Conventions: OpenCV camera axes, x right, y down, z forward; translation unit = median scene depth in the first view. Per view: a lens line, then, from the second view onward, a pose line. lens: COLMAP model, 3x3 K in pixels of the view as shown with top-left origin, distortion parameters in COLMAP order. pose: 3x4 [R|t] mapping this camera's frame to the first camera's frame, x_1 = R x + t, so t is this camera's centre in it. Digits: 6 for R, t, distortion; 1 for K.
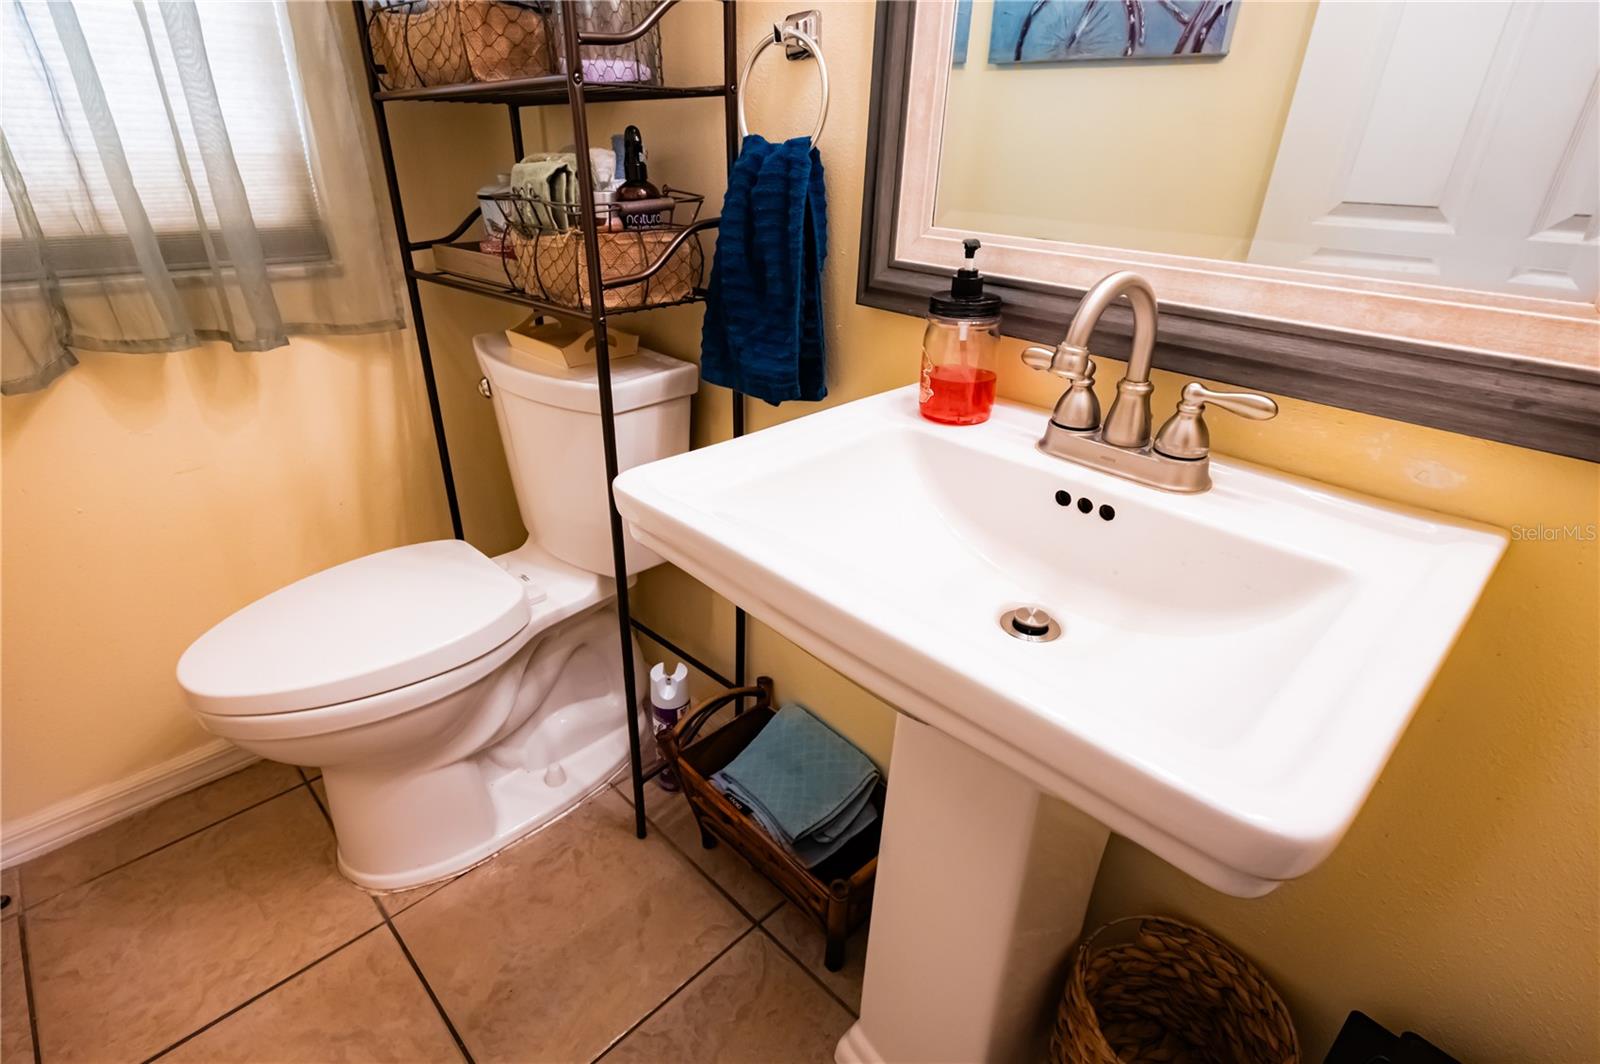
lens RADIAL K [[788.4, 0, 793.5], [0, 788.4, 530.3], [0, 0, 1]] dist [0.001033, 0.000181]
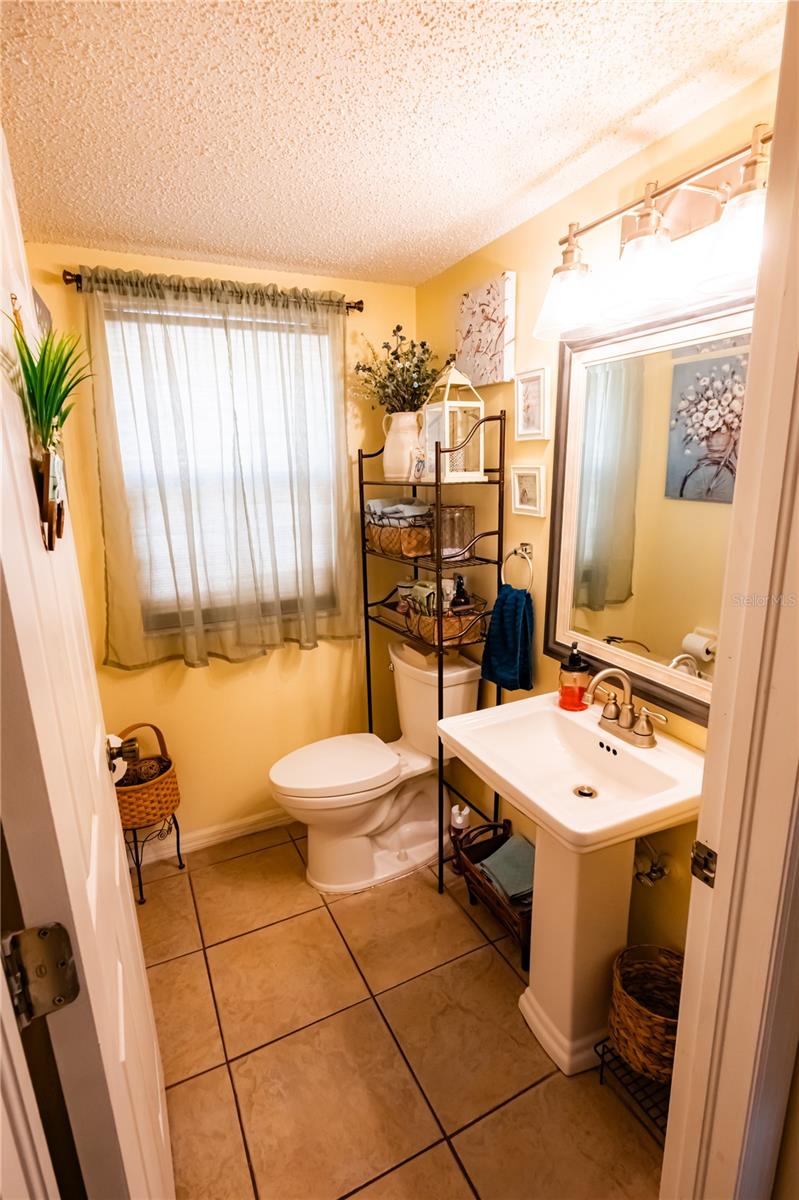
lens RADIAL K [[591.3, 0, 398.1], [0, 591.3, 605.7], [0, 0, 1]] dist [0.001033, 0.000181]
pose [[0.946483, 0.035319, -0.320816, 0.191858], [-0.103654, 0.974602, -0.198511, -0.018817], [0.305657, 0.221141, 0.926105, -0.699538]]
